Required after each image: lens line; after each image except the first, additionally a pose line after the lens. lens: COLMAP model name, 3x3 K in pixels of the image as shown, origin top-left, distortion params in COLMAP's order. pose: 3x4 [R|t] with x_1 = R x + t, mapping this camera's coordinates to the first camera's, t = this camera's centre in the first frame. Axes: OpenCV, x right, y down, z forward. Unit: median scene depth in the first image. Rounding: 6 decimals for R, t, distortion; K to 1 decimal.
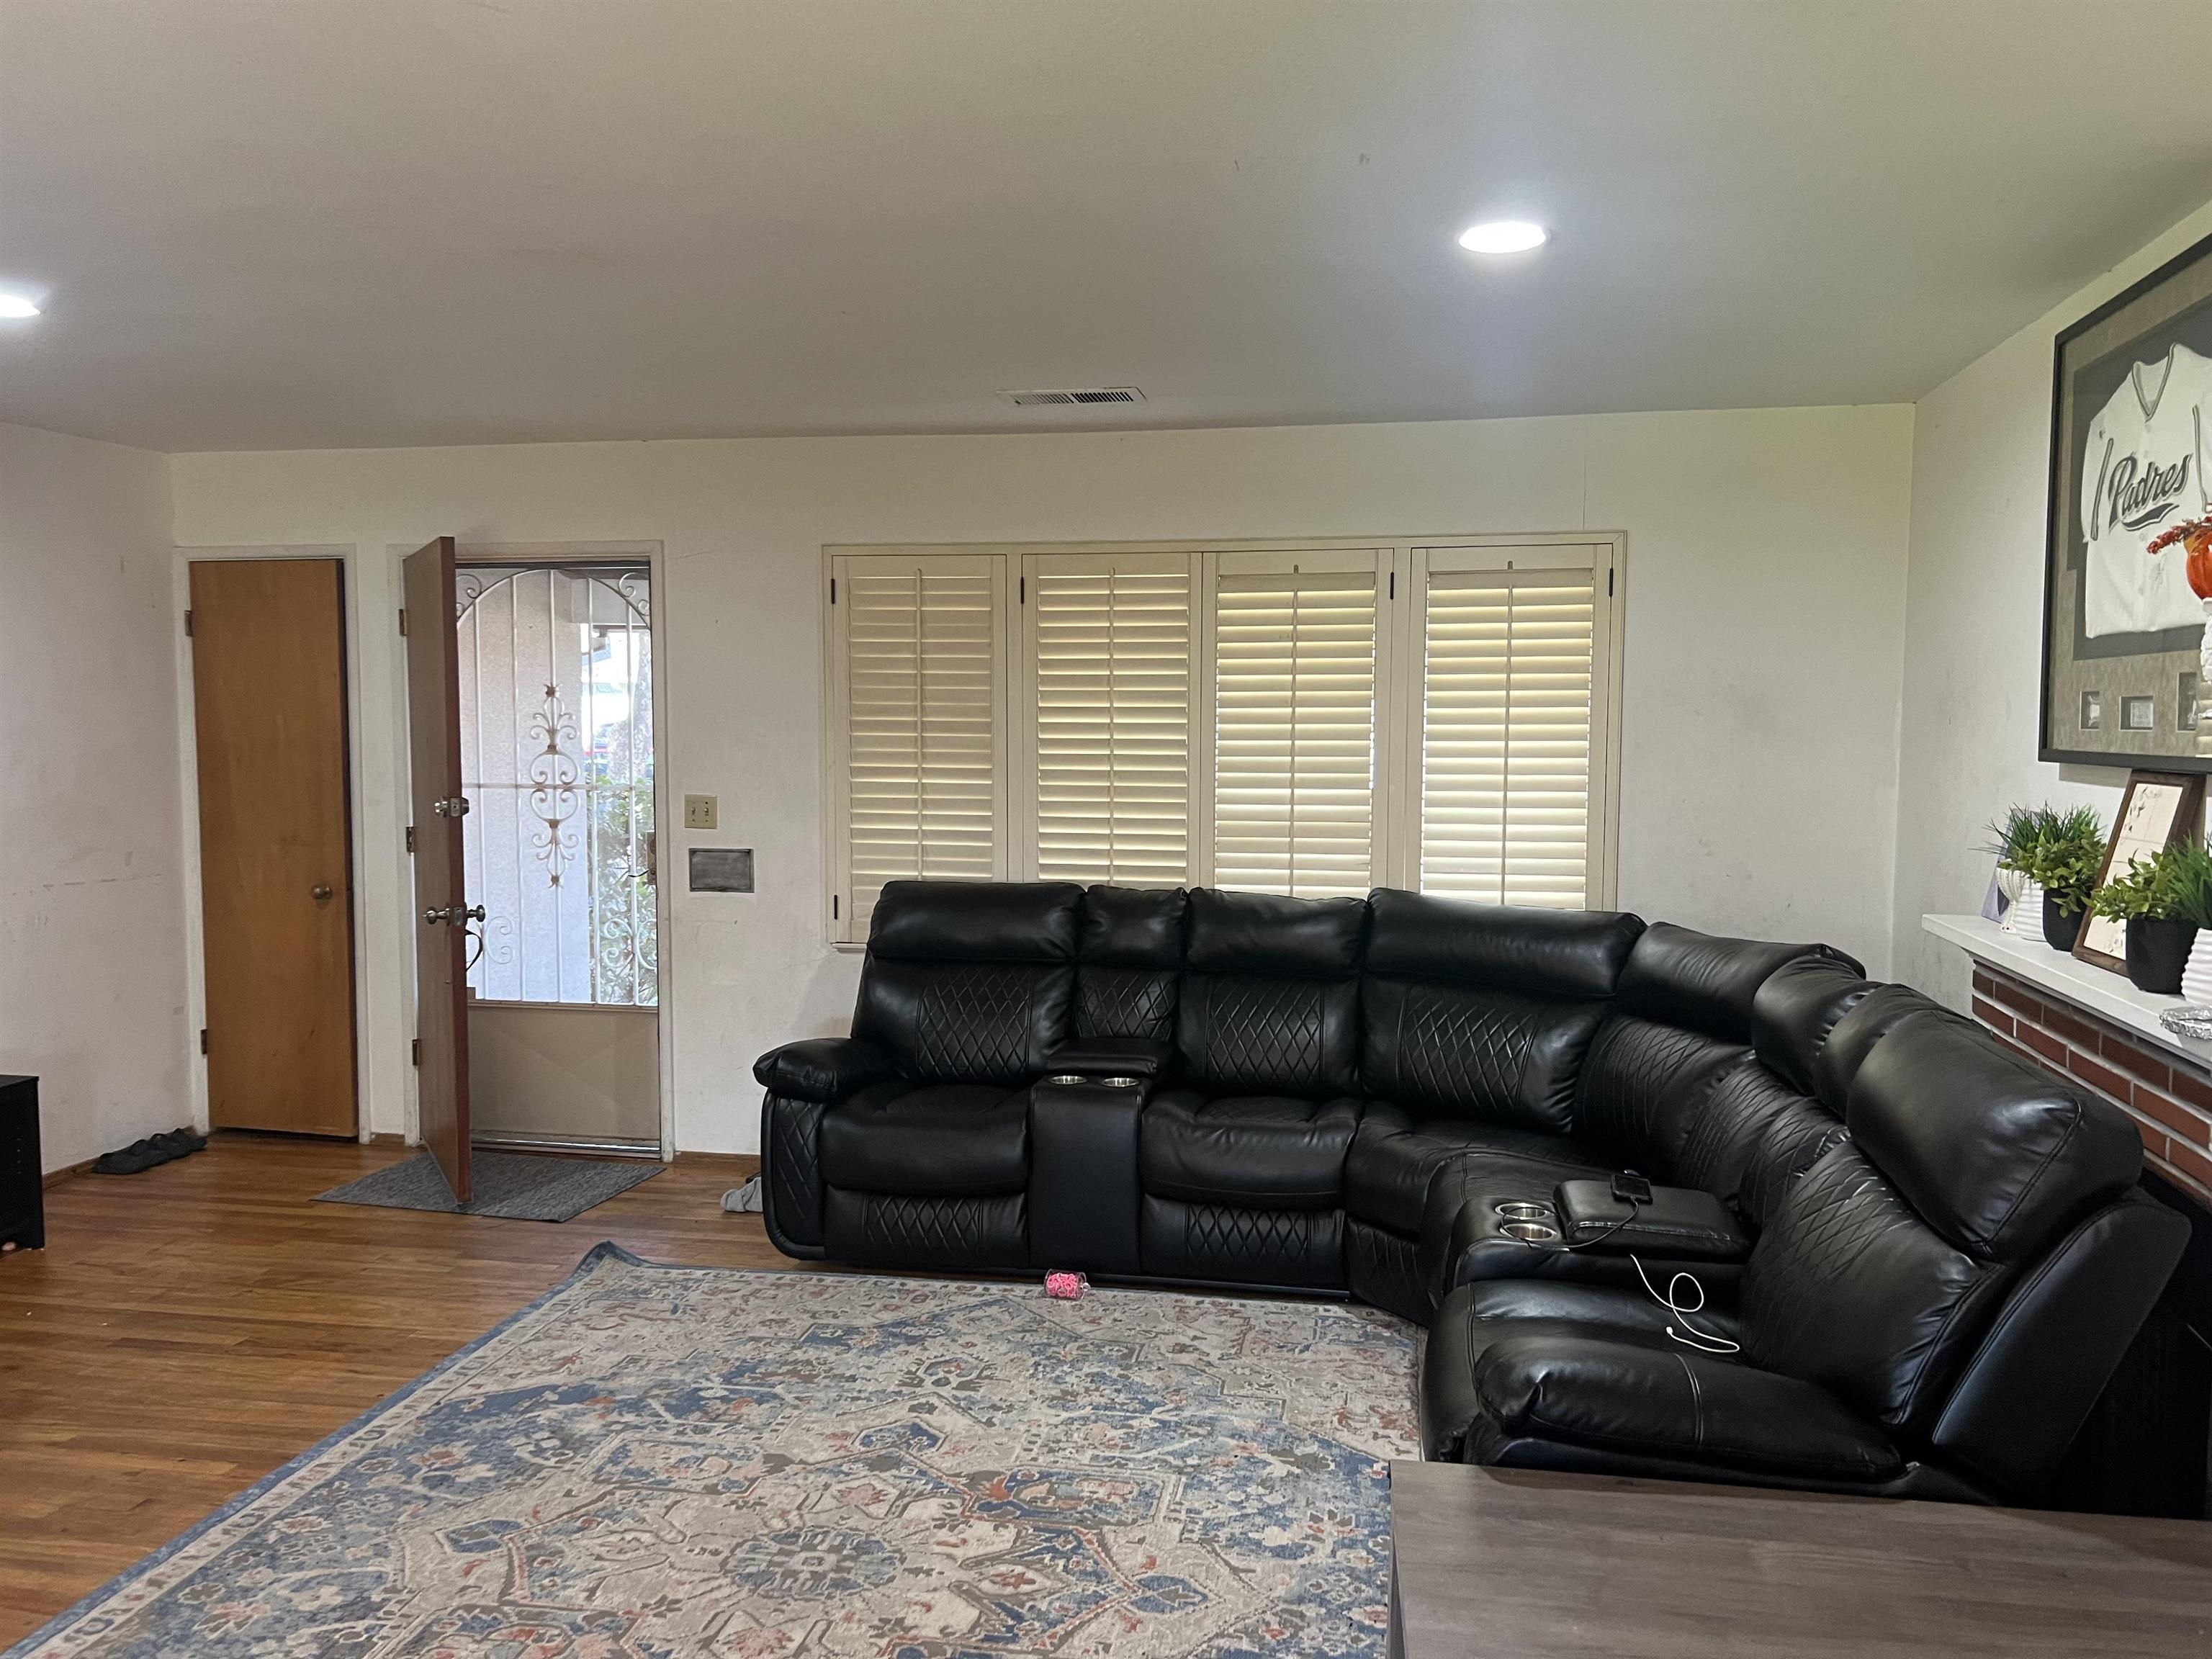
lens RADIAL K [[1671.4, 0, 1114.8], [0, 1671.4, 834.5], [0, 0, 1]] dist [0.048362, -0.051143]
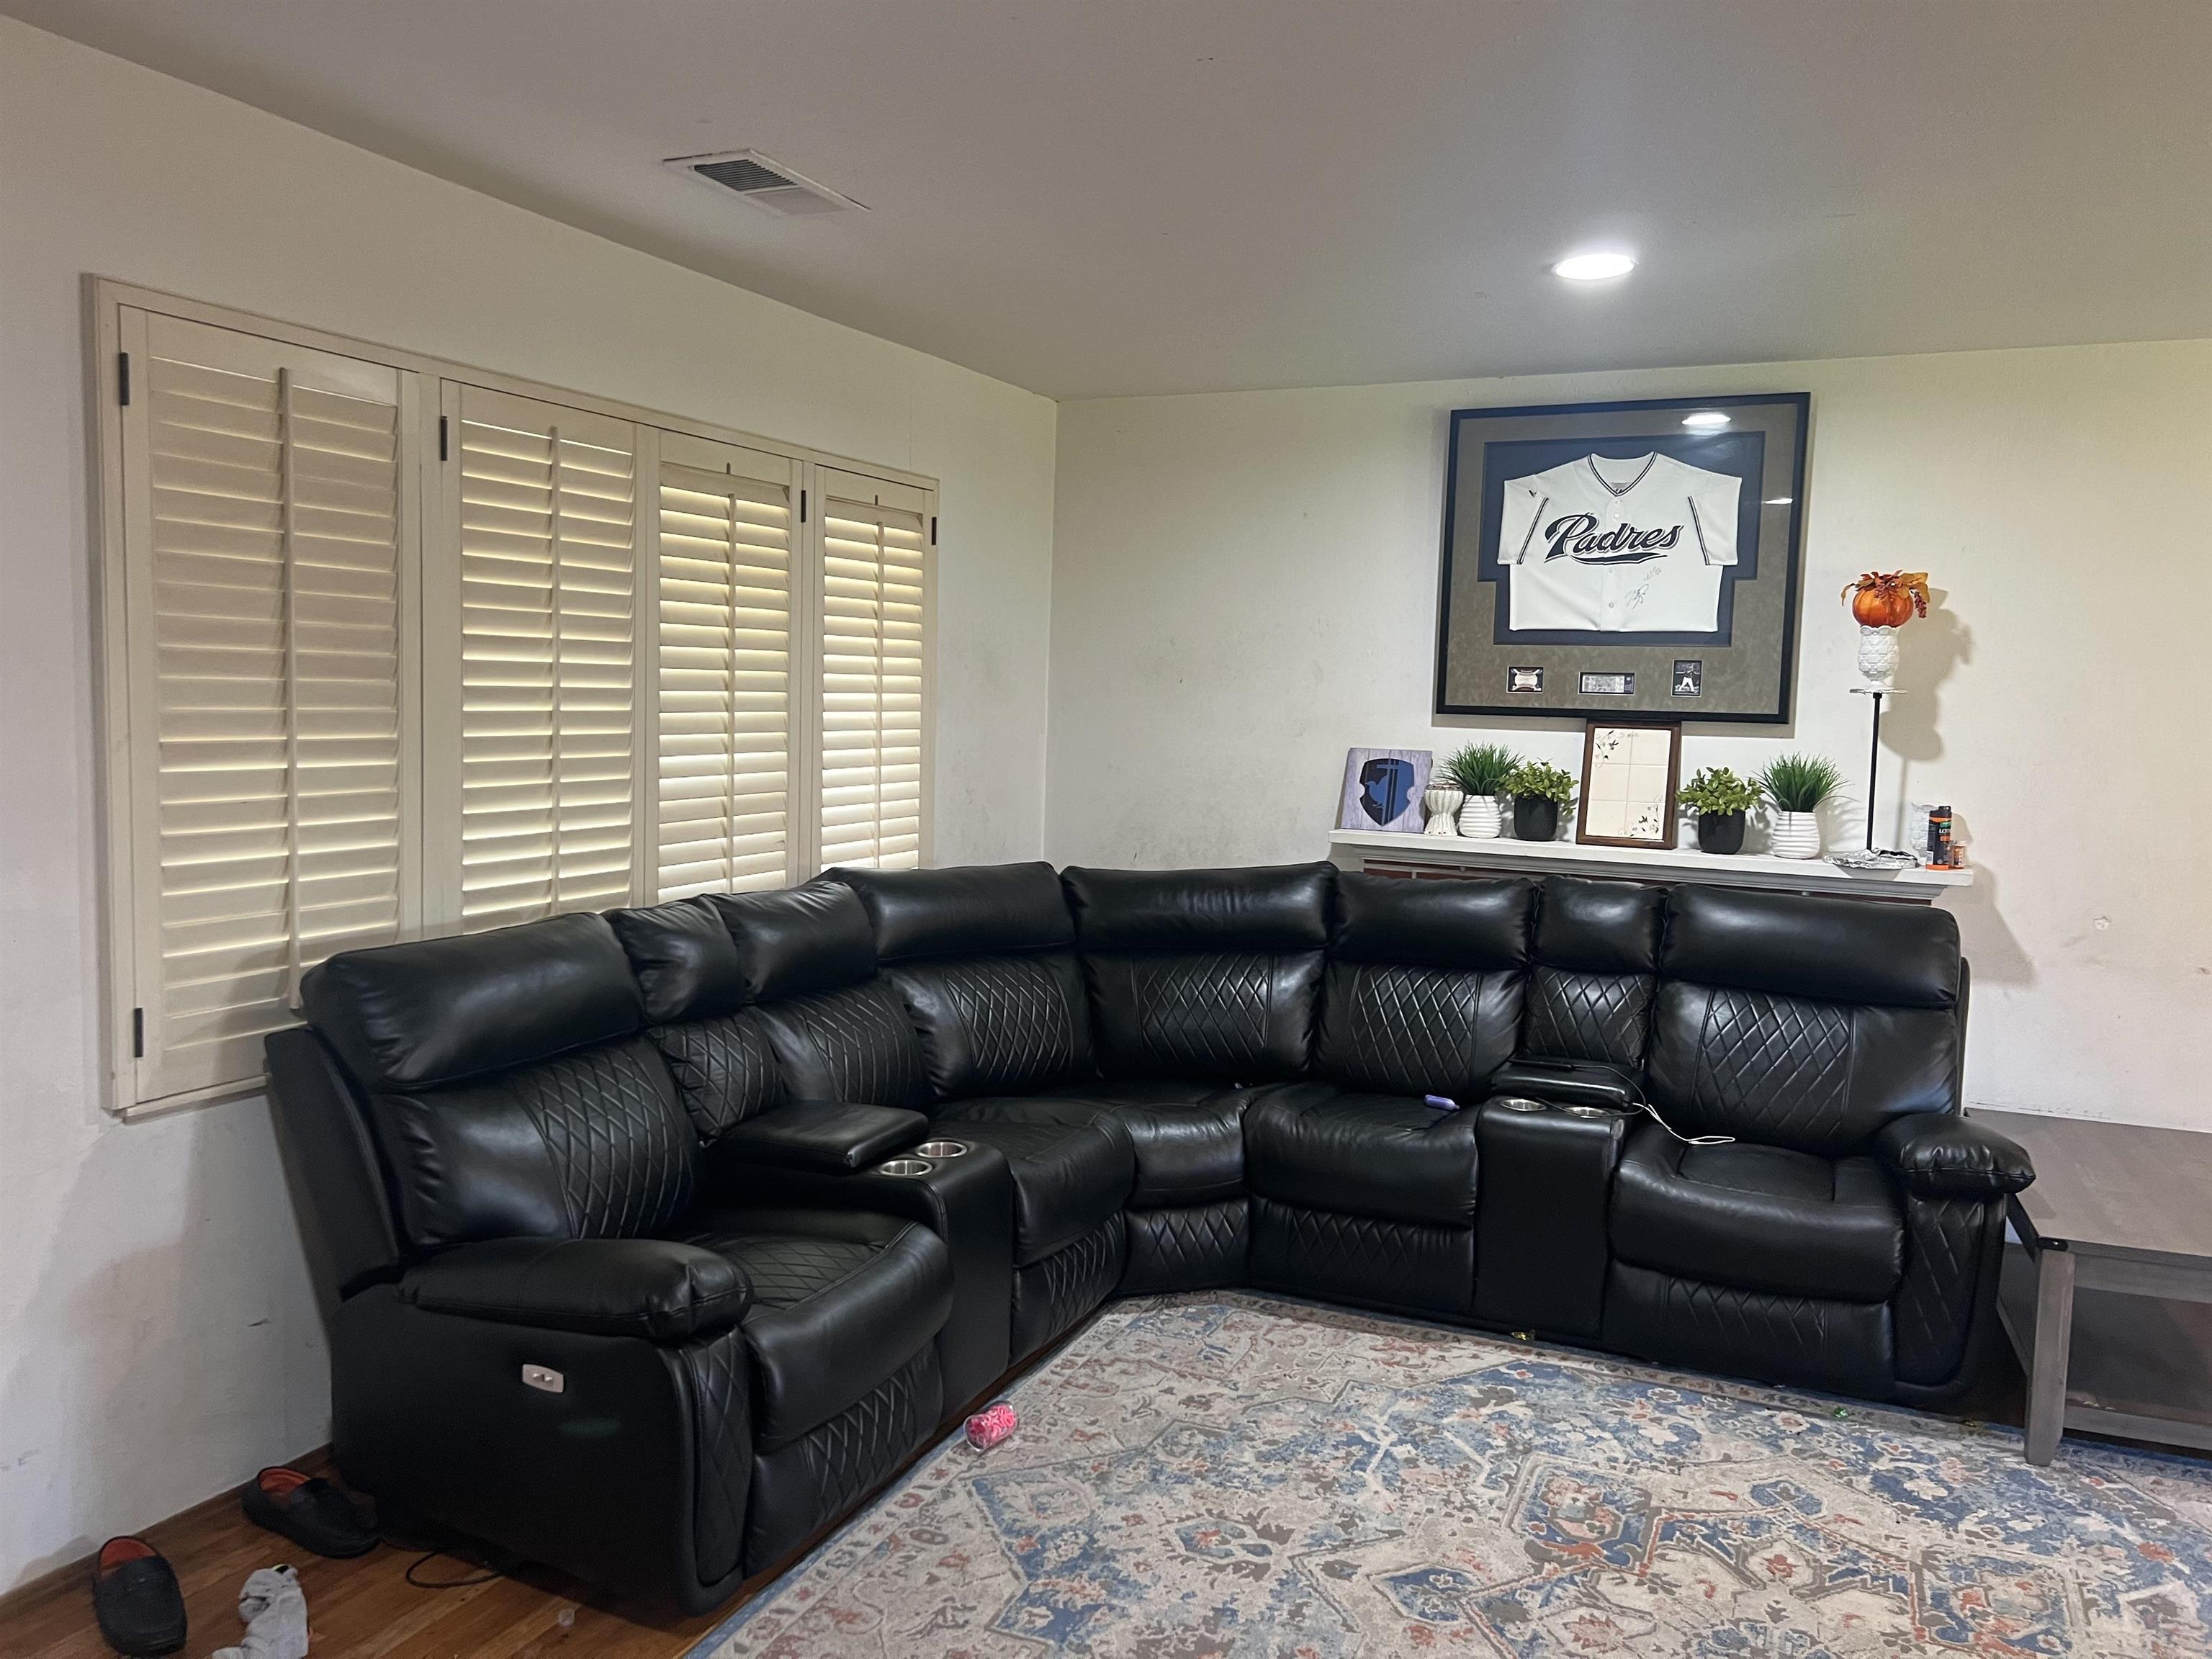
lens RADIAL K [[1671.4, 0, 1090.5], [0, 1671.4, 848.2], [0, 0, 1]] dist [0.048362, -0.051143]
pose [[0.241462, -0.092844, 0.965959, -0.811509], [0.041587, 0.995488, 0.085287, -0.057623], [-0.969519, 0.019578, 0.244233, 0.862186]]
